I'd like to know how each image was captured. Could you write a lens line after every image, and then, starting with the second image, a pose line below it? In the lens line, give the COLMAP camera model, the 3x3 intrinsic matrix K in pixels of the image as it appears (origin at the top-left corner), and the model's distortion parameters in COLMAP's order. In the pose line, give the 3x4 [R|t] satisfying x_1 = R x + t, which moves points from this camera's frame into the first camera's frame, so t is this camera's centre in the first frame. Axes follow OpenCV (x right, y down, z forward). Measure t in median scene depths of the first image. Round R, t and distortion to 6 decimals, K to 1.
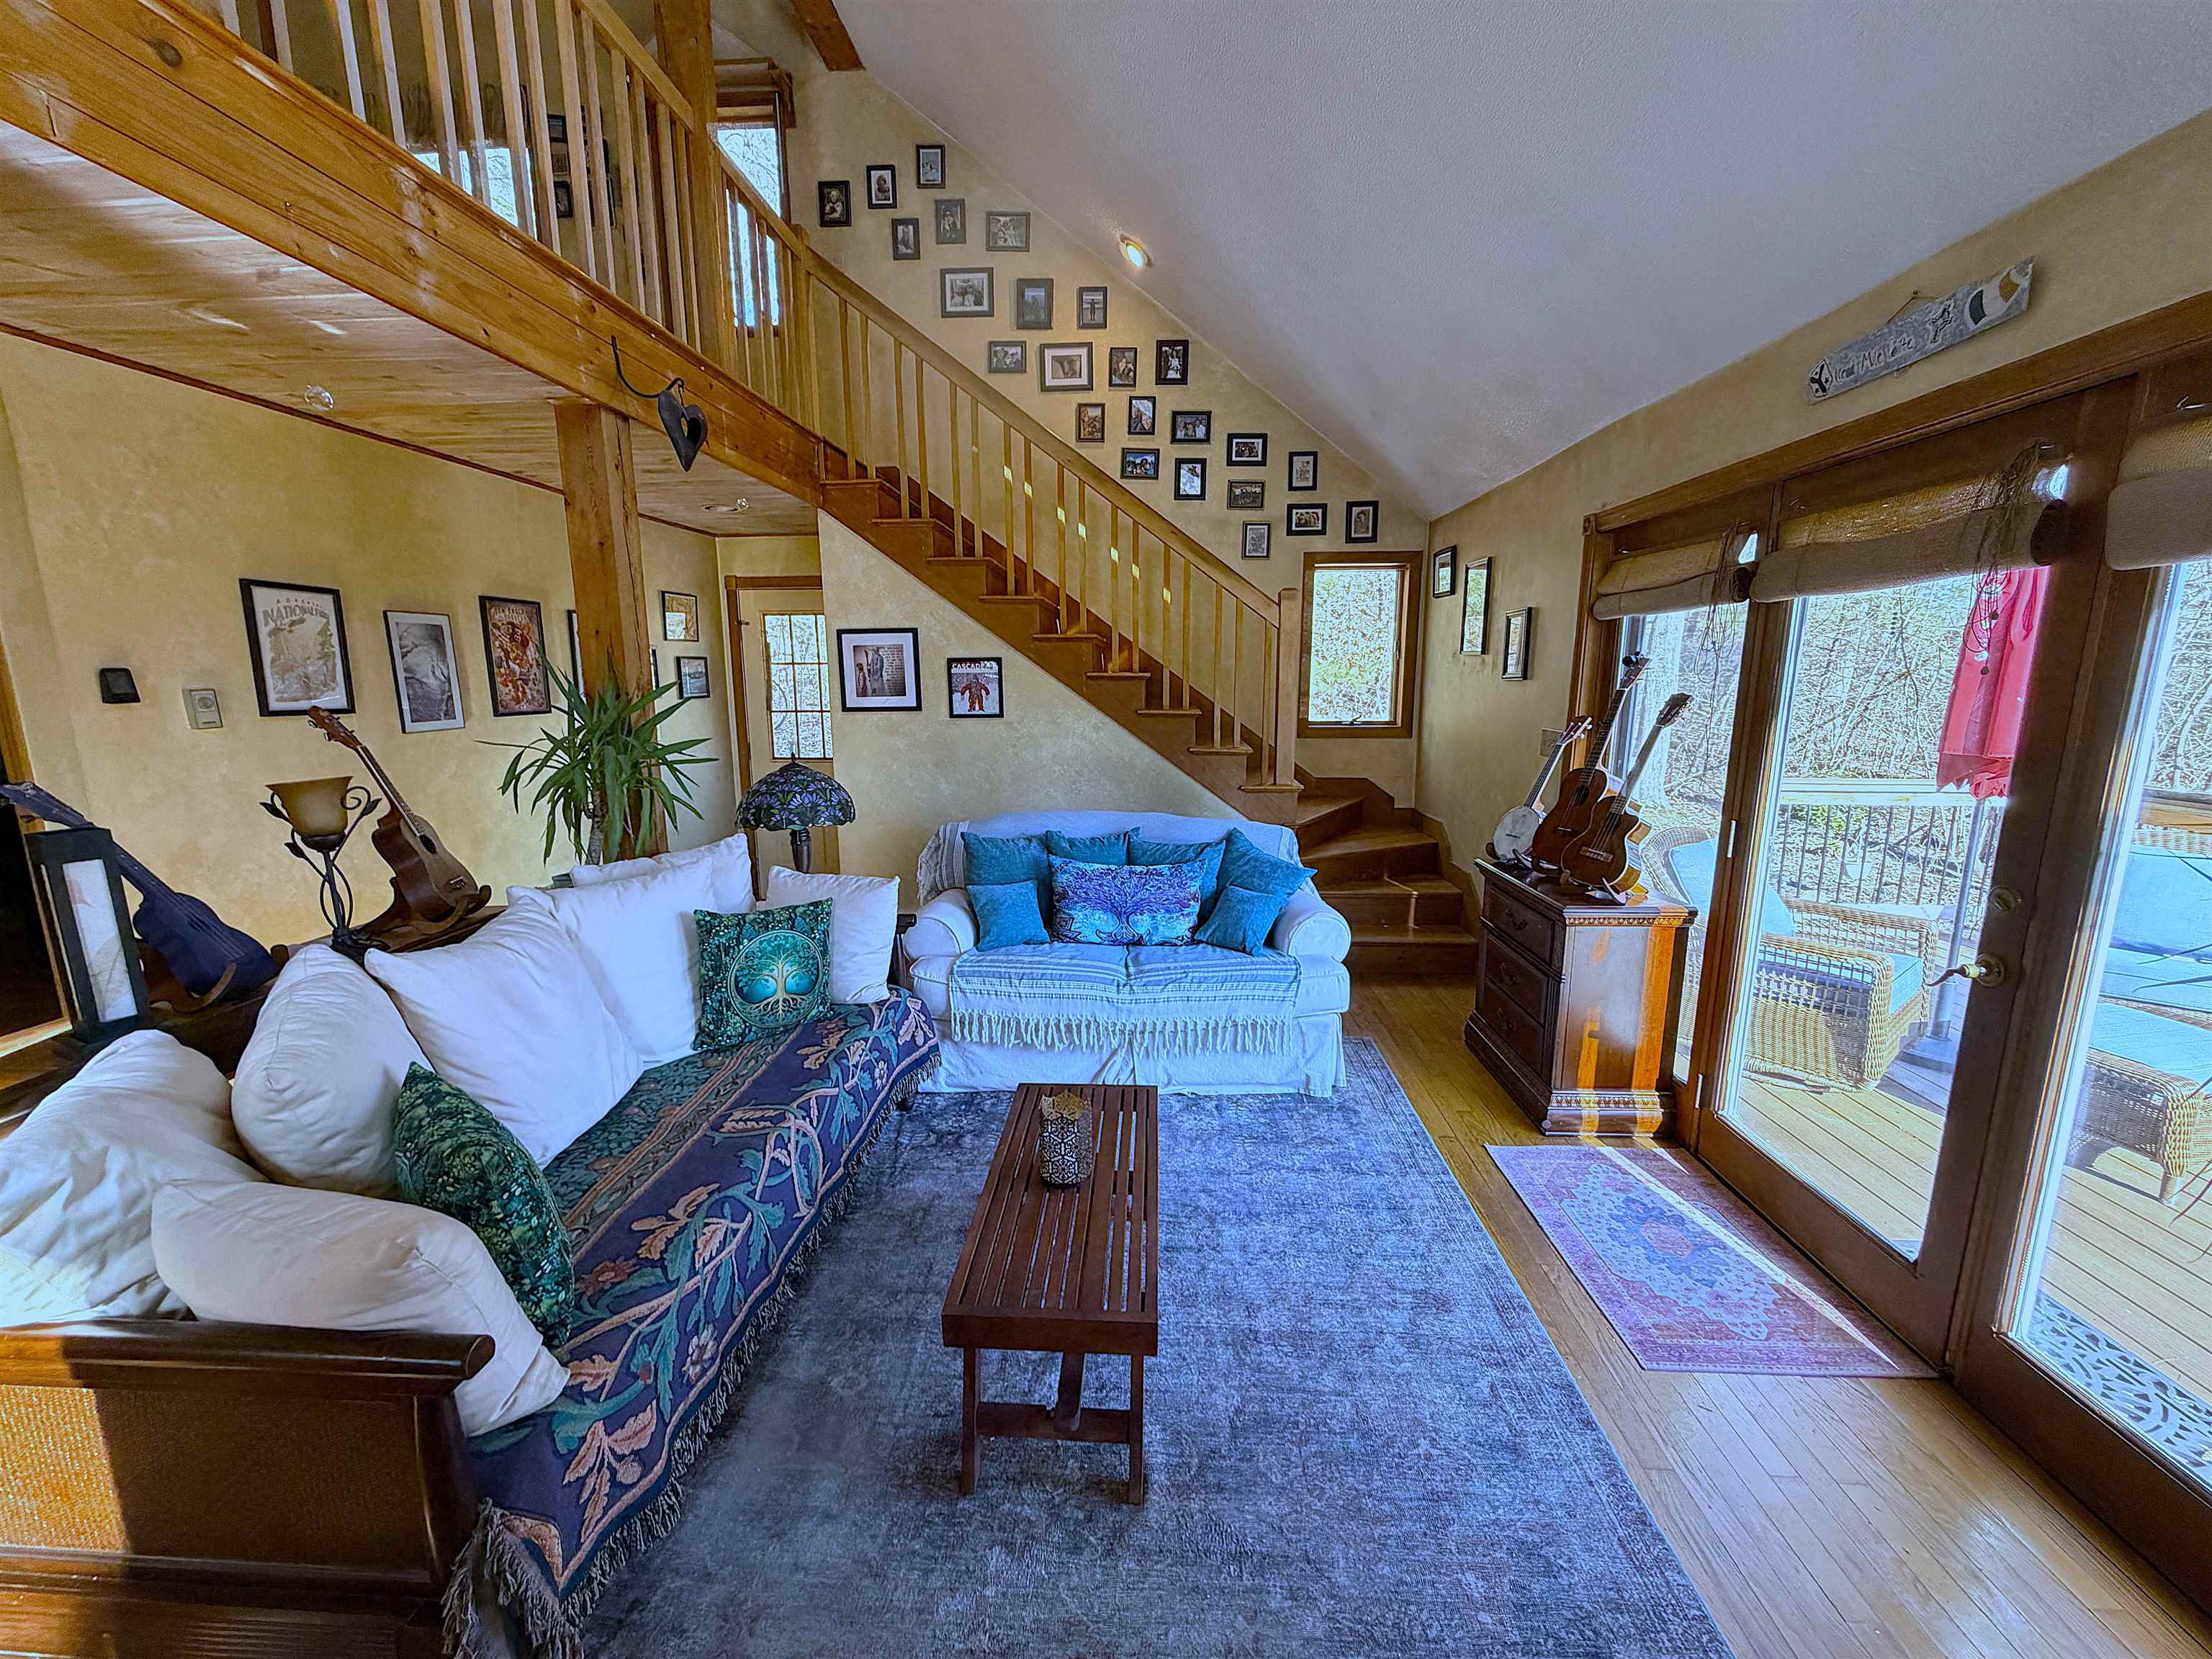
lens RADIAL K [[879.0, 0, 1099.5], [0, 879.0, 833.2], [0, 0, 1]] dist [-0.002440, 0.000097]
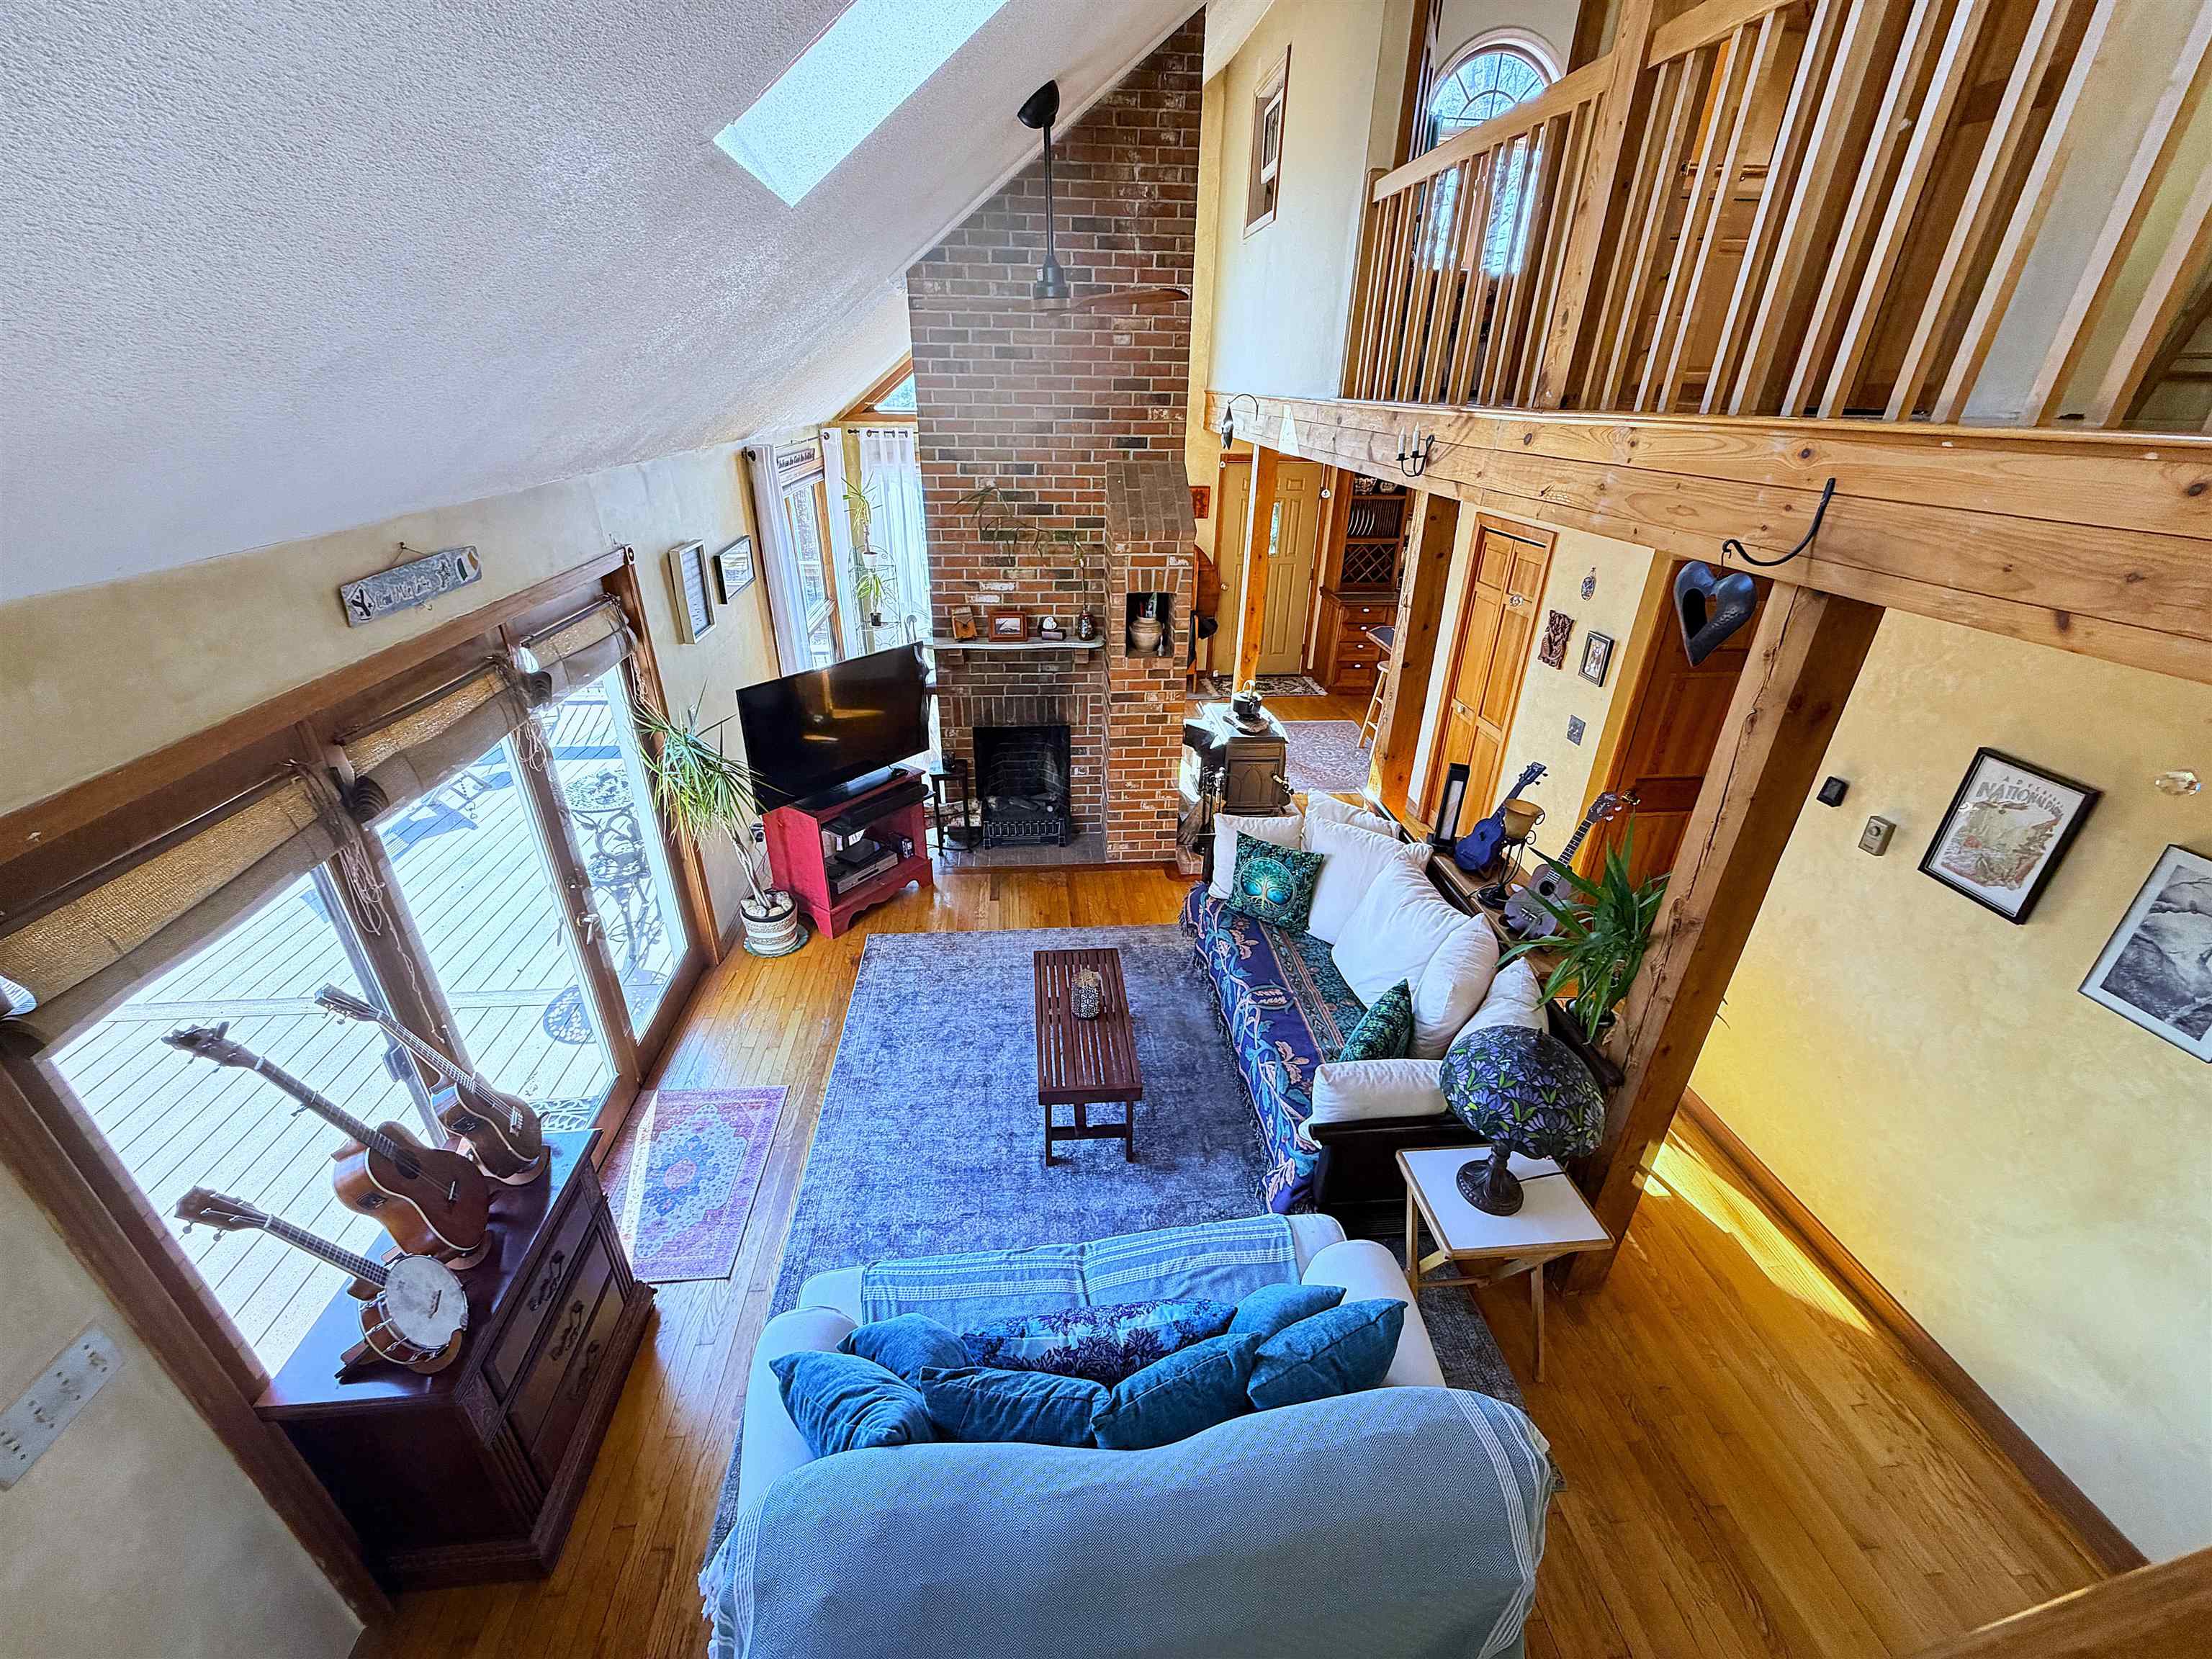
lens RADIAL K [[878.4, 0, 1098.6], [0, 878.4, 833.4], [0, 0, 1]] dist [-0.000885, 0.000019]
pose [[-0.988917, 0.060574, -0.135547, 0.115748], [-0.034538, 0.794074, 0.606839, -0.725858], [0.144393, 0.604796, -0.783181, 1.583174]]
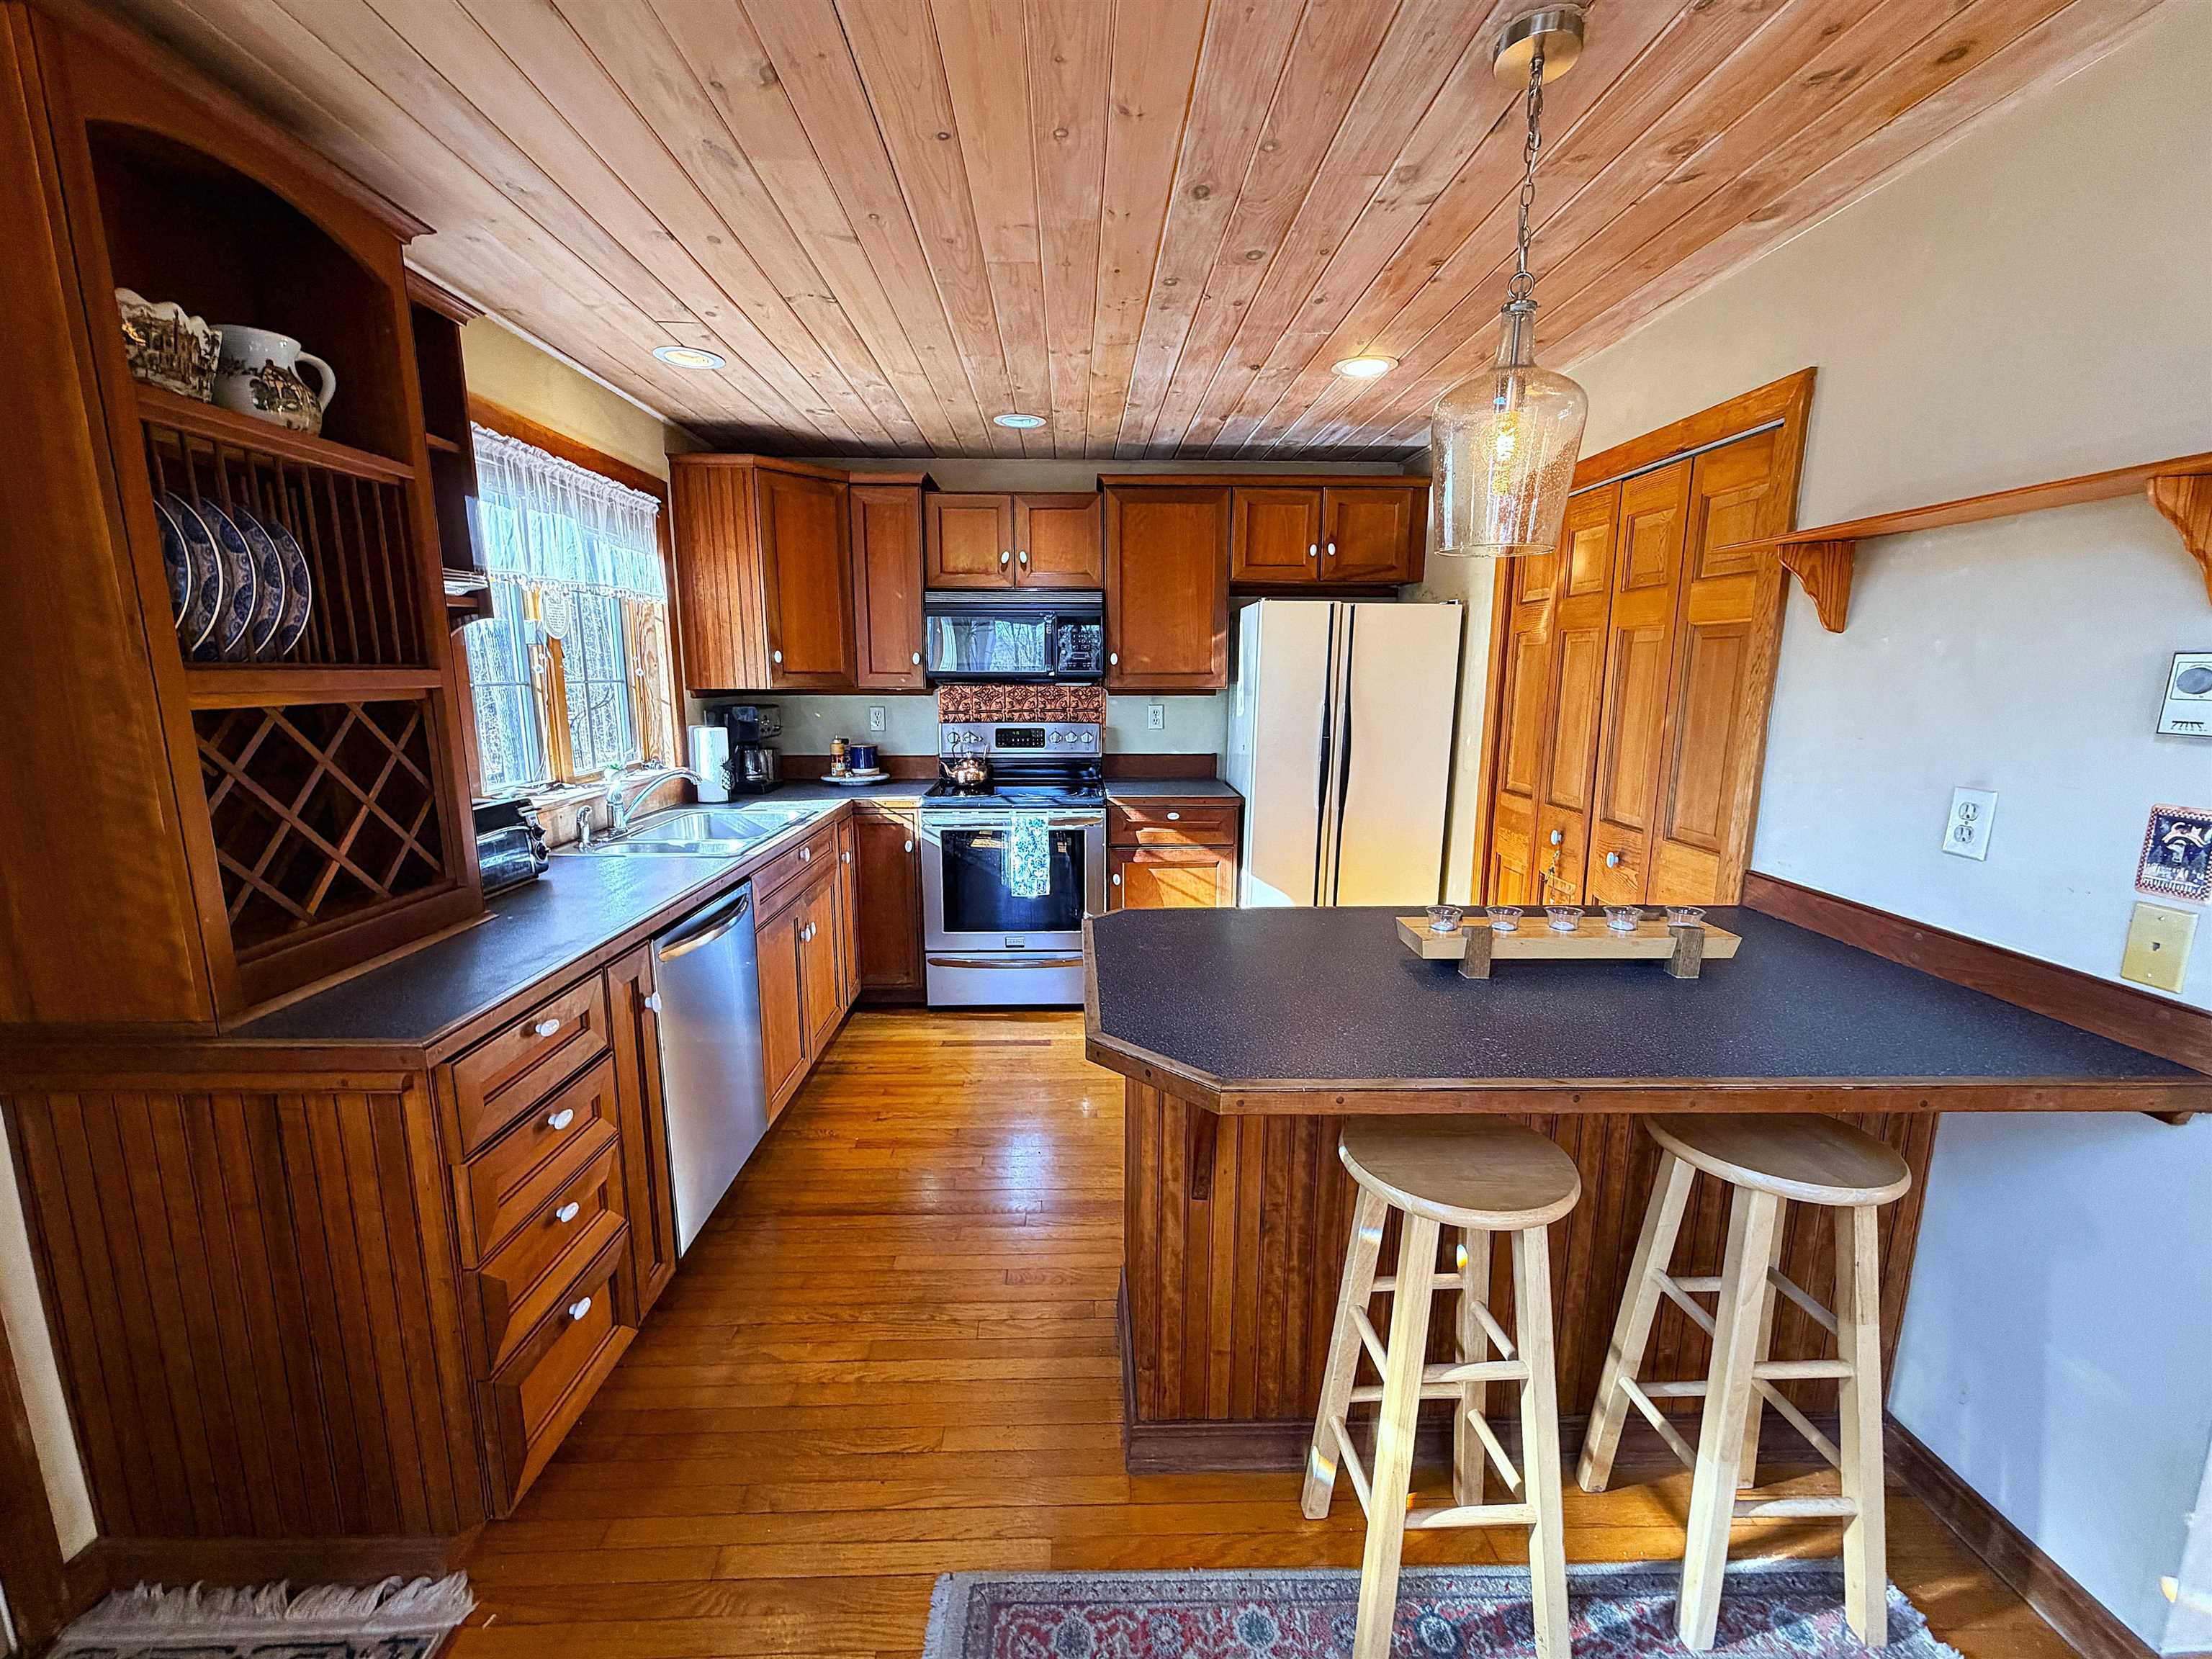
lens RADIAL K [[899.6, 0, 1095.9], [0, 899.6, 833.2], [0, 0, 1]] dist [-0.001719, -0.000300]
pose [[0.088166, 0.183081, -0.979136, -0.676504], [-0.180217, 0.969675, 0.165084, 0.171802], [0.979668, 0.161902, 0.118487, -0.802799]]
